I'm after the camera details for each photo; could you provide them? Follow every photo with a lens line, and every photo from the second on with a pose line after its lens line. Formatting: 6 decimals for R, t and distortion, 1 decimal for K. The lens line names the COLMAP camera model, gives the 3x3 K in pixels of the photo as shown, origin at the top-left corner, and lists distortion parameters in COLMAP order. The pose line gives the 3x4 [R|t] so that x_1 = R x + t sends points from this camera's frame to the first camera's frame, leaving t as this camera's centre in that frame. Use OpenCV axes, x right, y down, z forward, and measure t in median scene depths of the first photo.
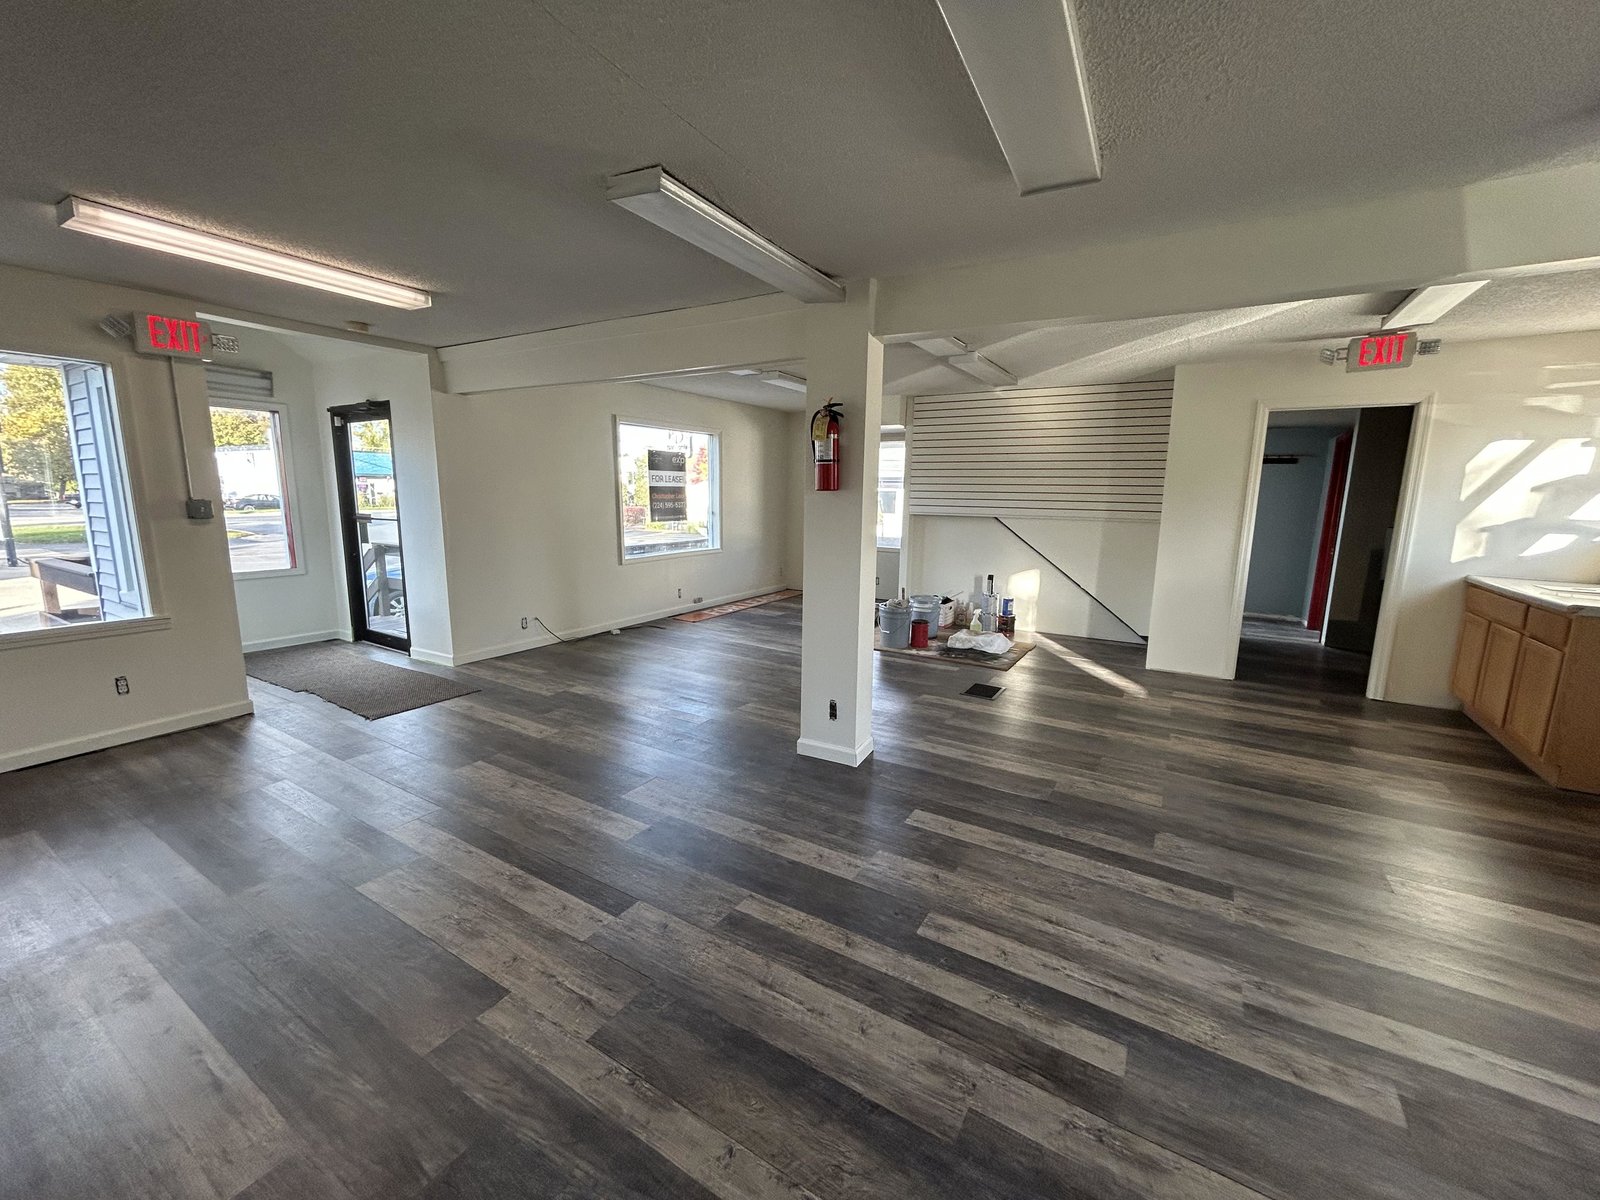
lens RADIAL K [[644.4, 0, 800.0], [0, 644.4, 600.0], [0, 0, 1]] dist [-0.000517, 0.000003]
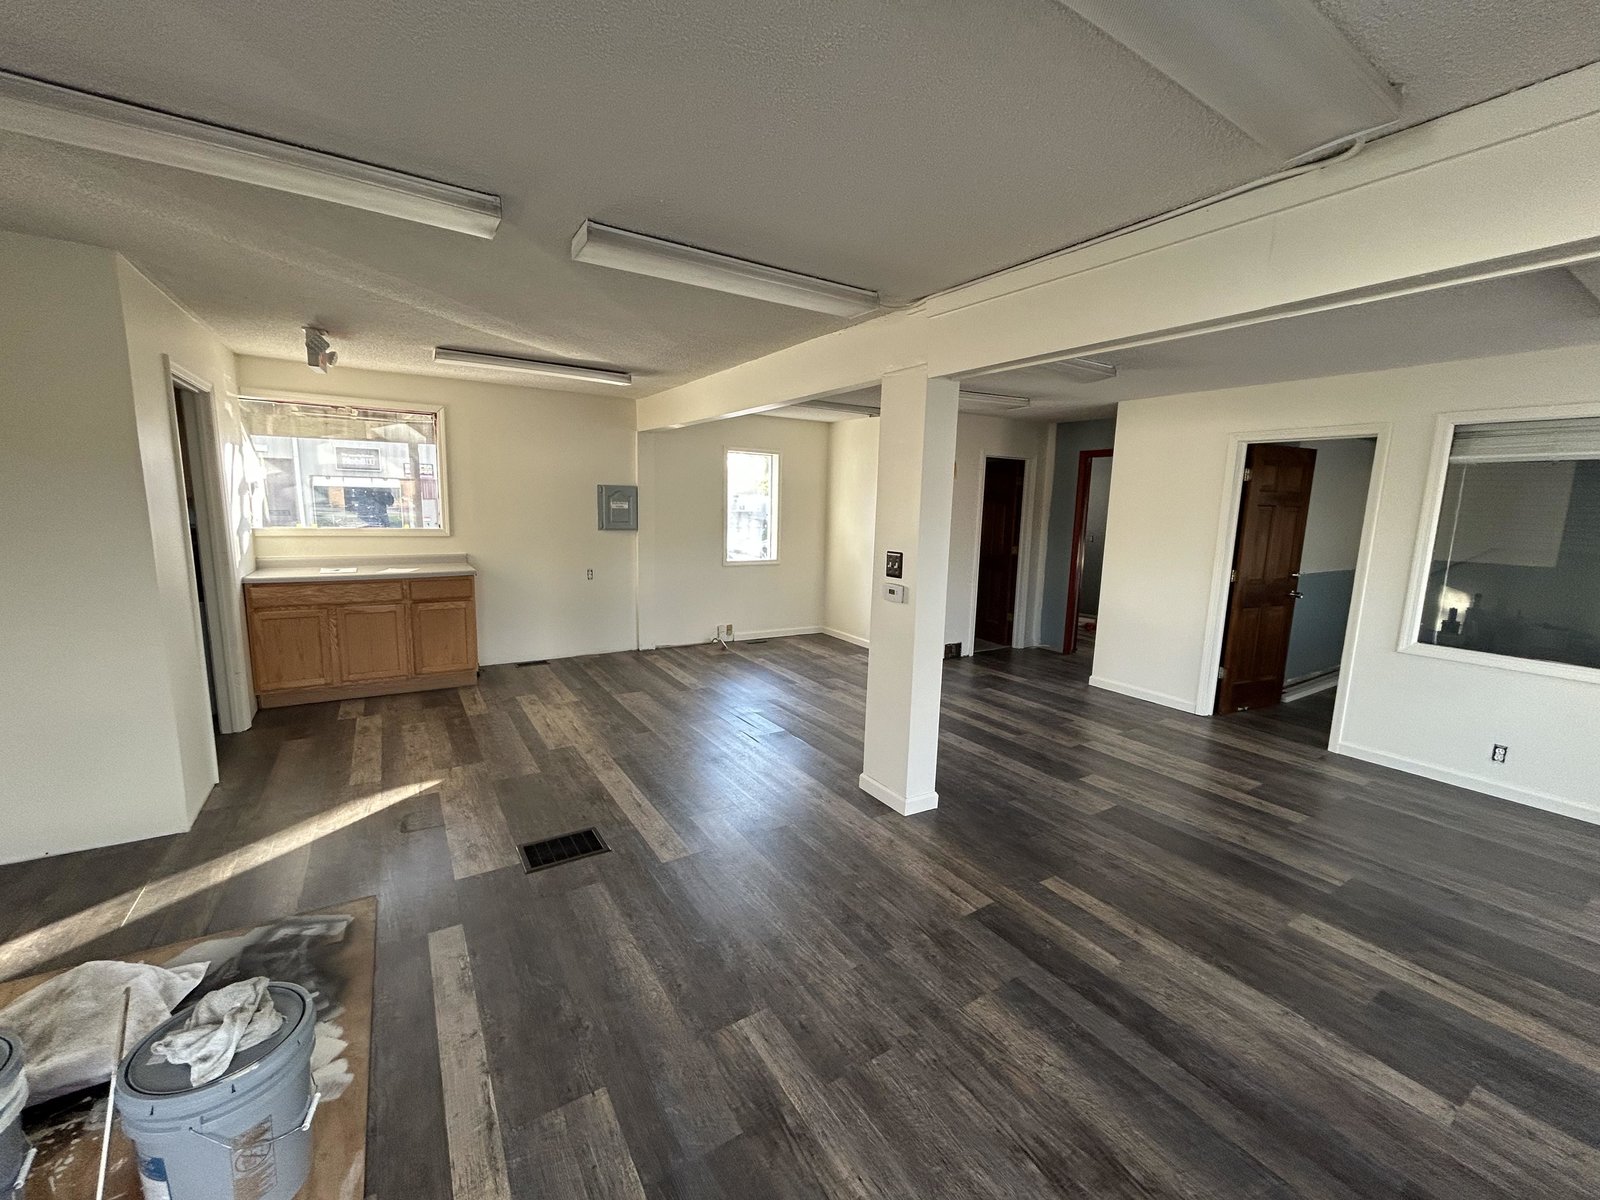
lens RADIAL K [[645.1, 0, 800.0], [0, 645.1, 600.0], [0, 0, 1]] dist [0.001544, 0.000340]
pose [[-0.896625, -0.106198, 0.429867, -0.161149], [0.034278, 0.951252, 0.306505, -0.281570], [-0.441462, 0.289555, -0.849276, 1.482169]]
